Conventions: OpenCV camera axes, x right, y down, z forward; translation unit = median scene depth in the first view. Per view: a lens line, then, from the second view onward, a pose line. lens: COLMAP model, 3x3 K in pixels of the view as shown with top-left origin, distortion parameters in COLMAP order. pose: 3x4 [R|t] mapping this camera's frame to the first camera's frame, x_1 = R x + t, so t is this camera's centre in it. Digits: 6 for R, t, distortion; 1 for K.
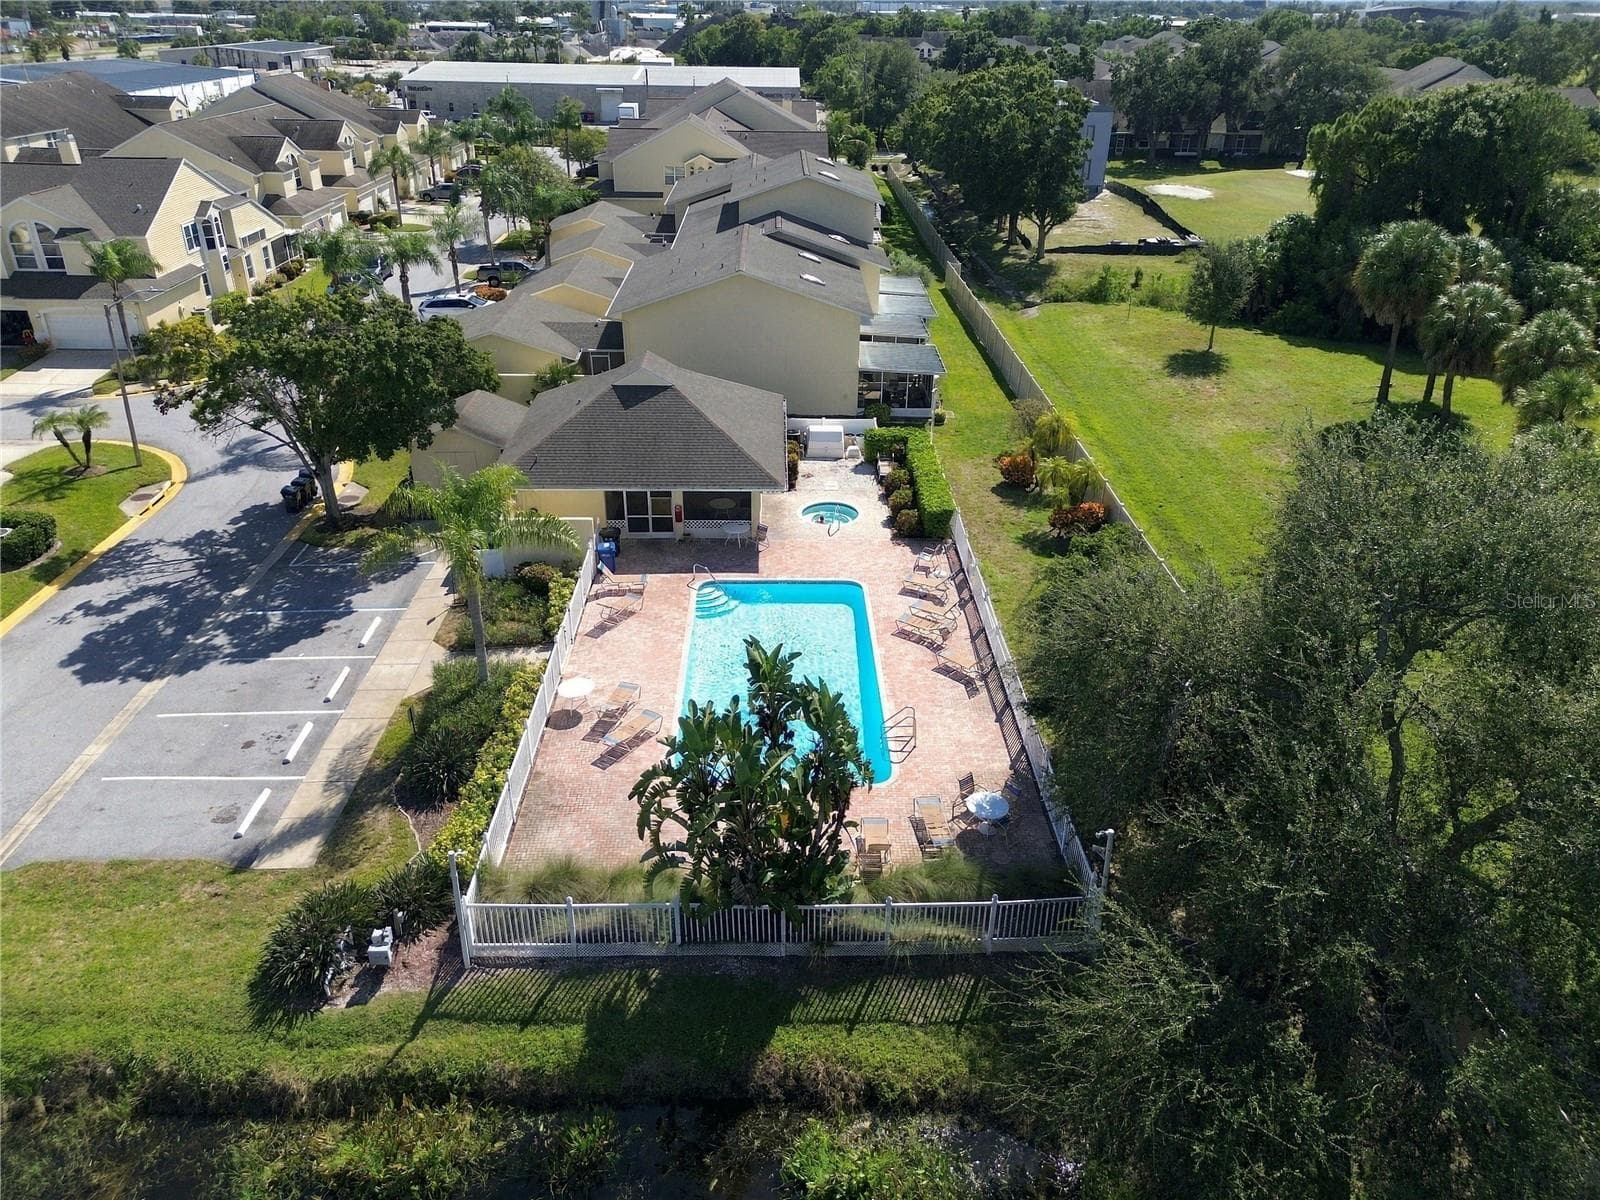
lens RADIAL K [[1118.1, 0, 800.0], [0, 1118.1, 600.0], [0, 0, 1]] dist [0.070116, -0.088326]
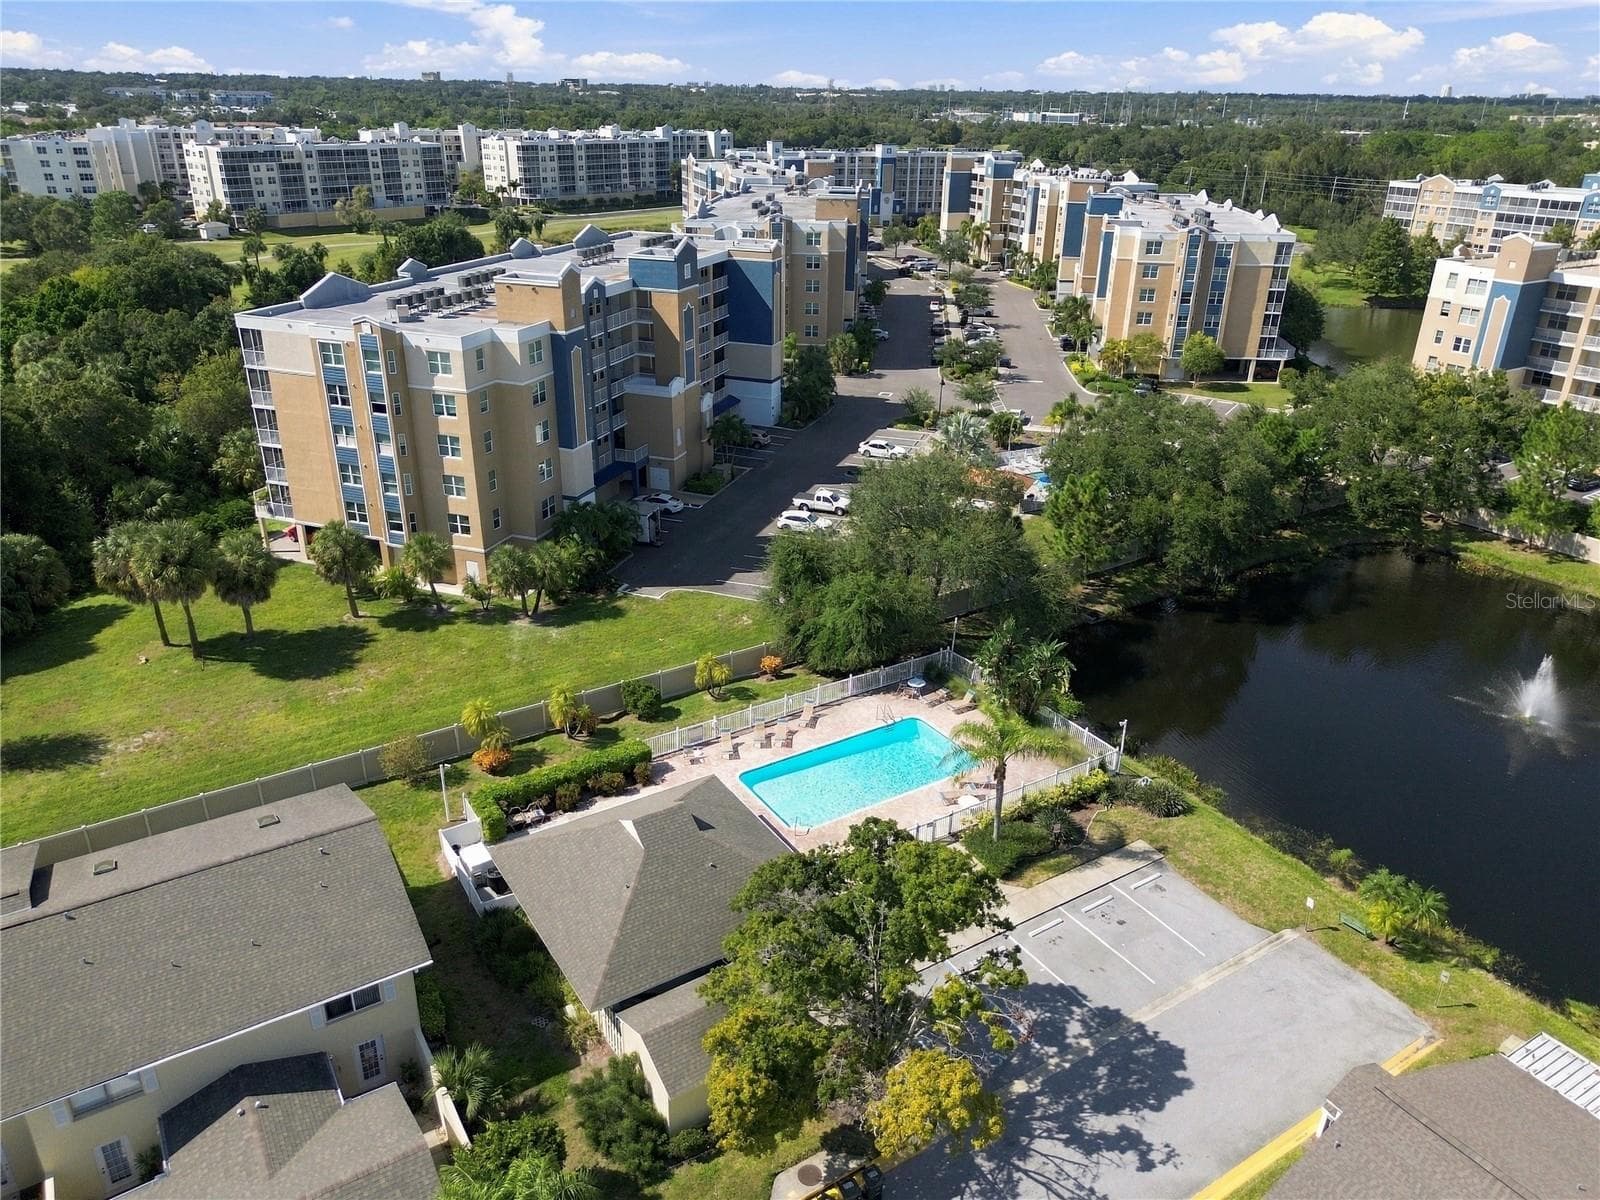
lens RADIAL K [[1118.1, 0, 800.0], [0, 1118.1, 600.0], [0, 0, 1]] dist [0.070116, -0.088326]
pose [[-0.519783, -0.372697, 0.768715, -1.133578], [0.372066, 0.711238, 0.596411, -1.124774], [-0.769020, 0.596017, -0.231021, 1.259516]]
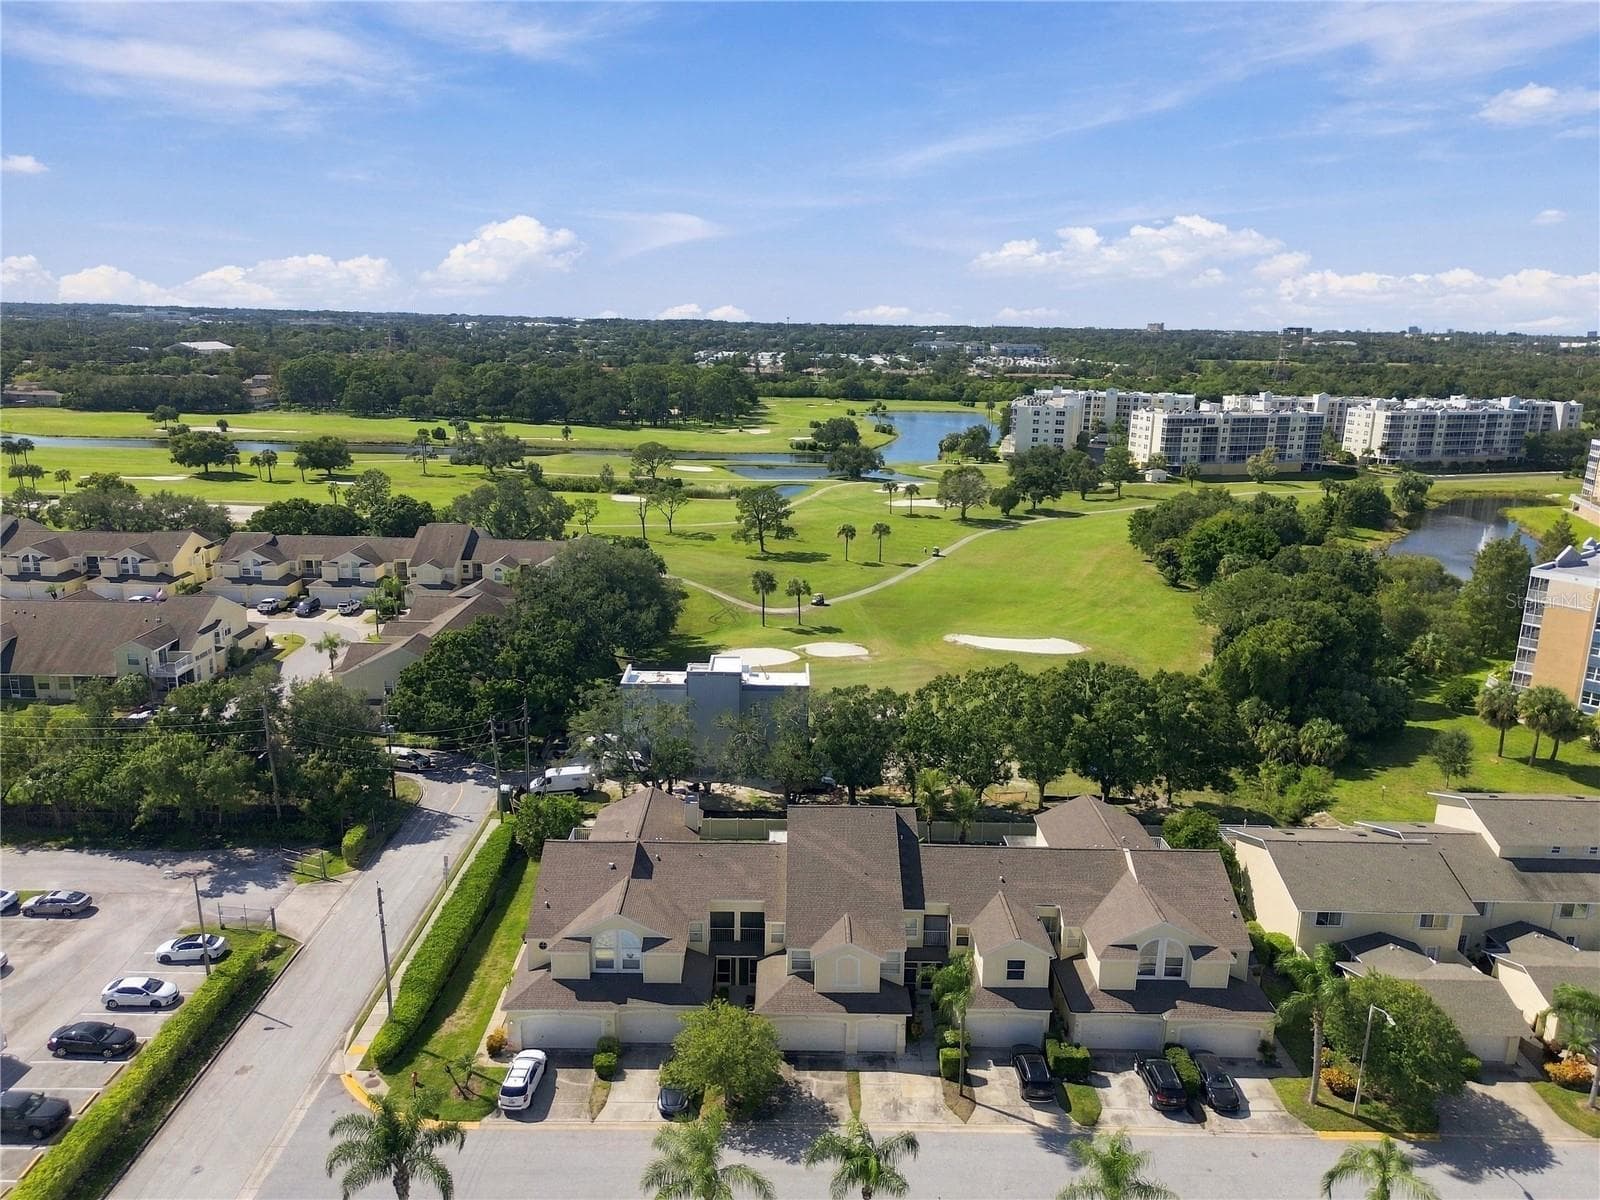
lens RADIAL K [[1118.1, 0, 800.0], [0, 1118.1, 600.0], [0, 0, 1]] dist [0.070116, -0.088326]
pose [[0.019799, -0.253543, 0.967121, -1.920704], [0.446813, 0.867584, 0.218301, -2.007609], [-0.894408, 0.427800, 0.130464, 2.449842]]
